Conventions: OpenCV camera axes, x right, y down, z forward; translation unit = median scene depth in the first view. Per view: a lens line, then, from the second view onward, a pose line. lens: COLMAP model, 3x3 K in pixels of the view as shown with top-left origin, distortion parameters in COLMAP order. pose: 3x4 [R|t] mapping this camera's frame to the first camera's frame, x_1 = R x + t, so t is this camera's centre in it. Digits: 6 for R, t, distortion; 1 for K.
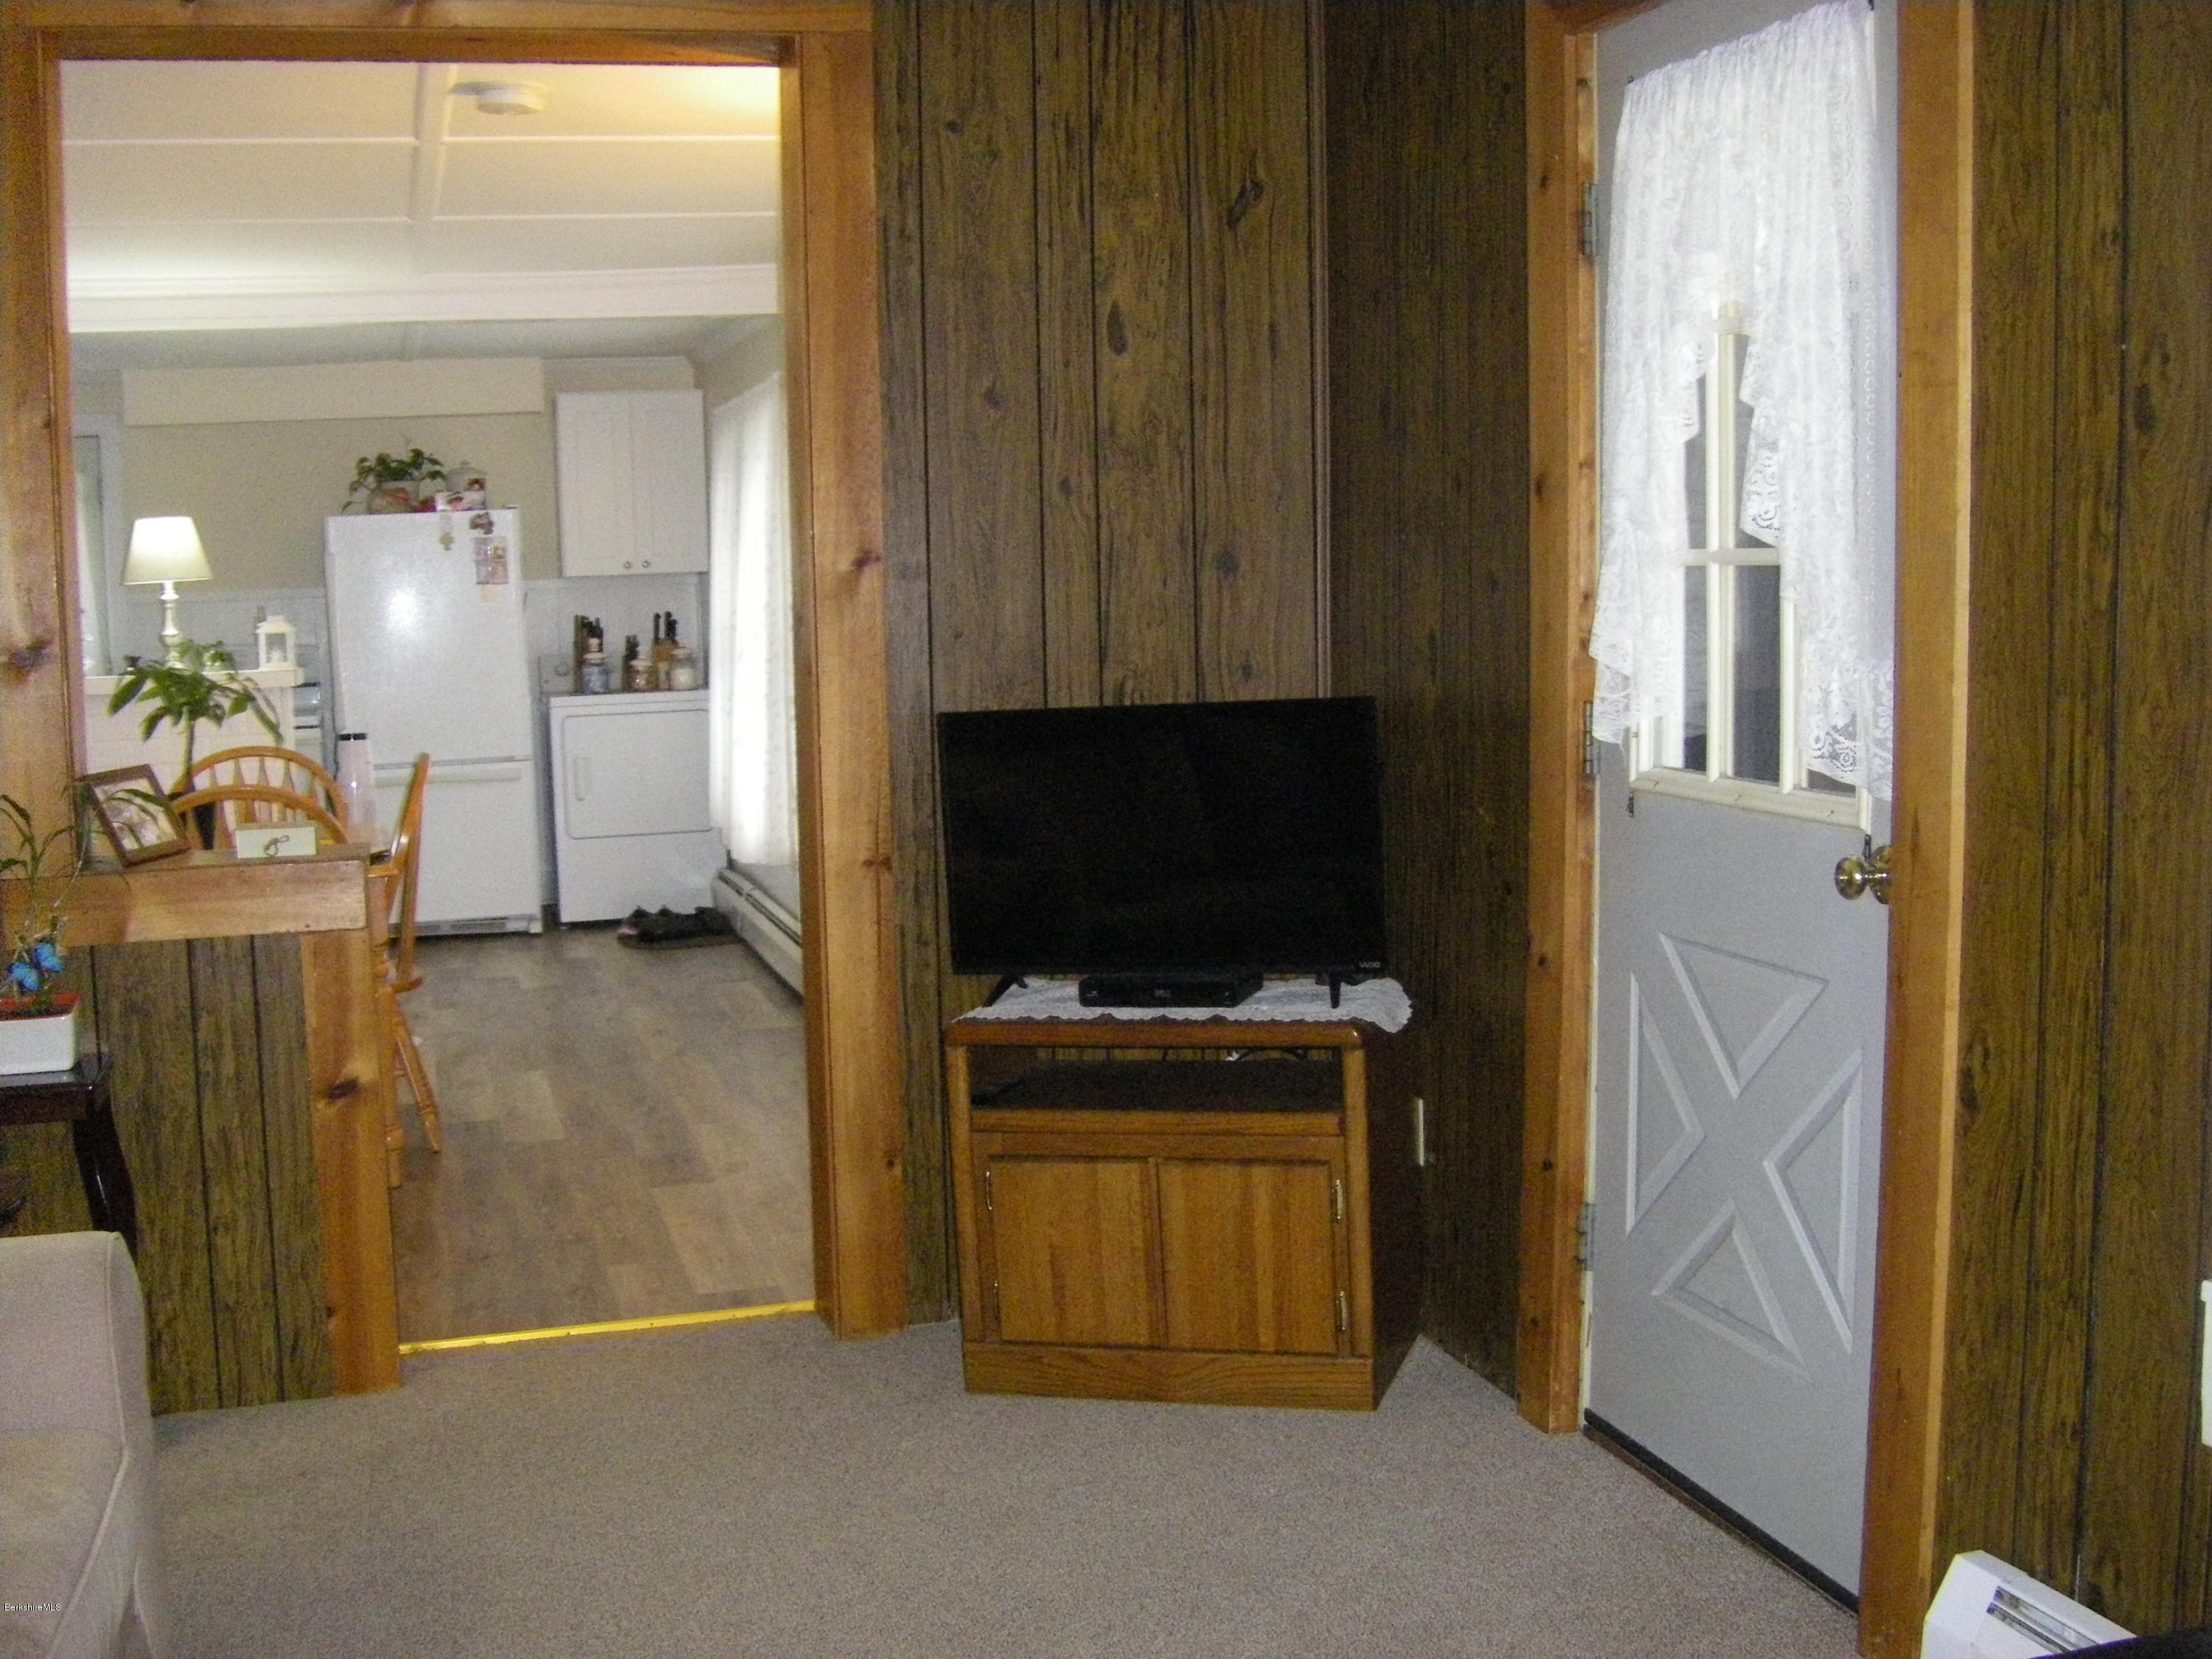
lens RADIAL K [[2441.0, 0, 1101.7], [0, 2441.0, 828.8], [0, 0, 1]] dist [-0.141221, 0.000000]
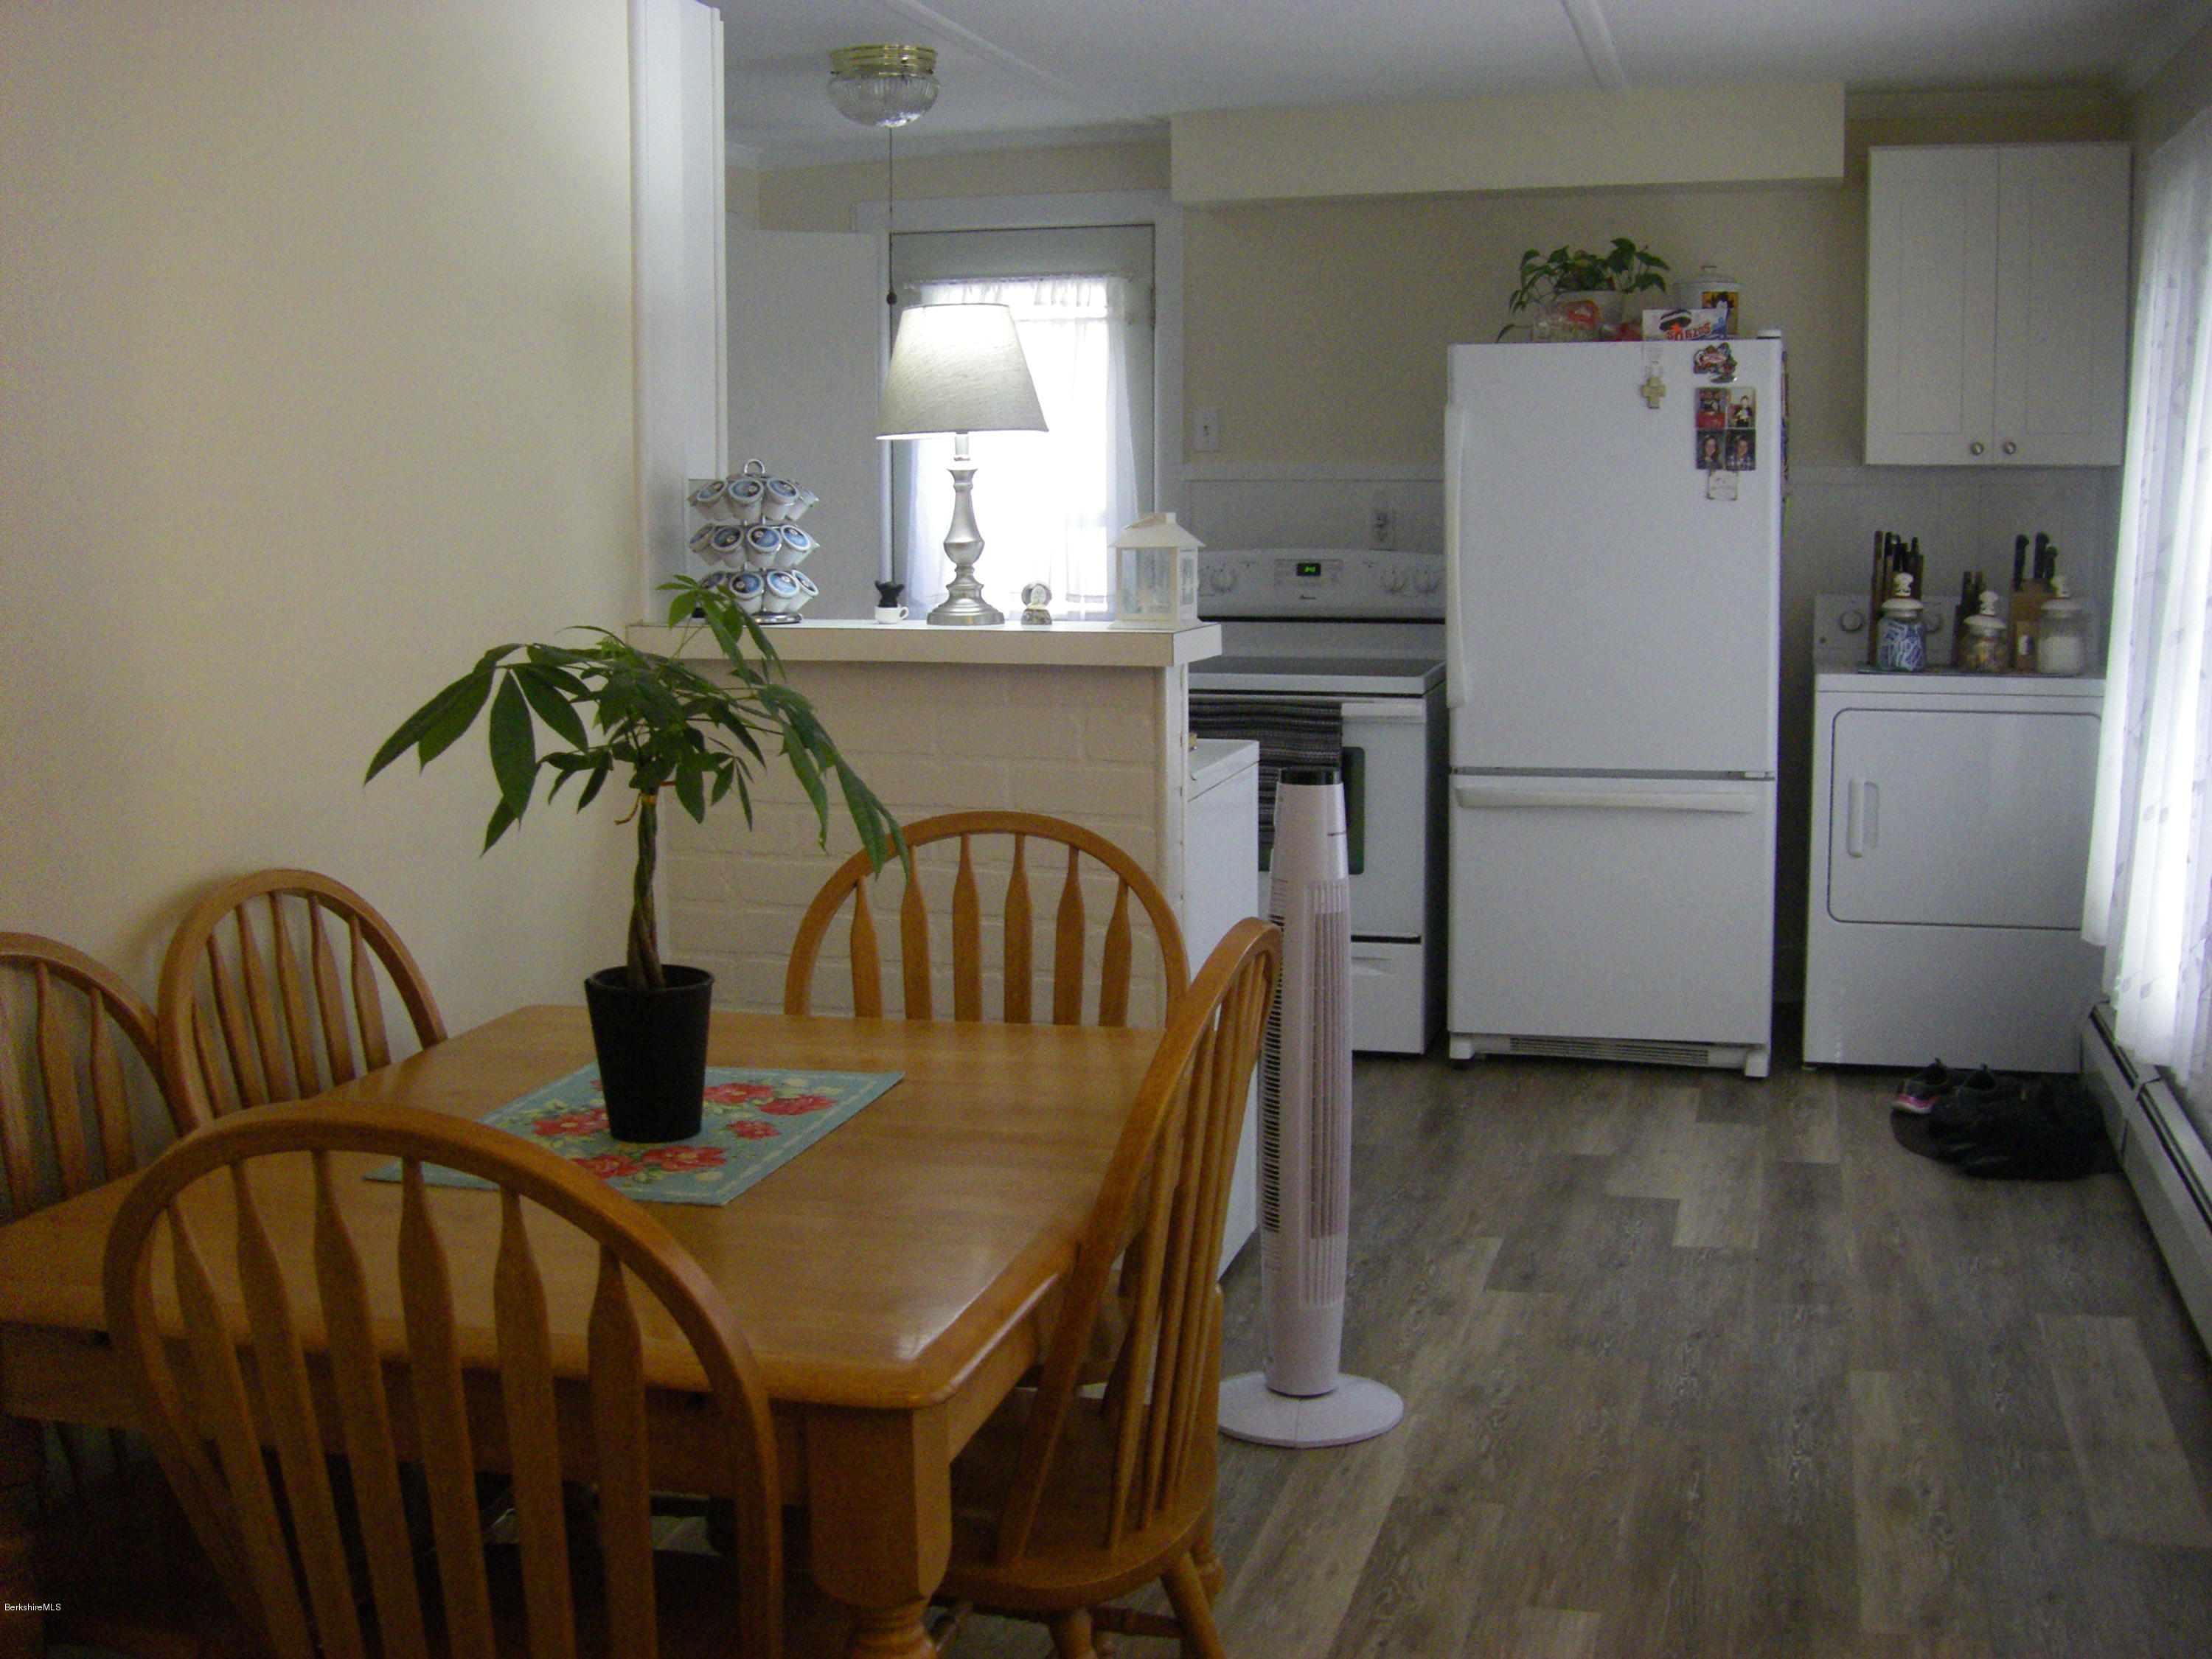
lens RADIAL K [[2441.0, 0, 1108.4], [0, 2441.0, 818.0], [0, 0, 1]] dist [-0.141221, 0.000000]
pose [[0.848754, 0.097658, -0.519692, -0.069972], [-0.076393, 0.995134, 0.062237, -0.042544], [0.523241, -0.013123, 0.852084, 0.422926]]
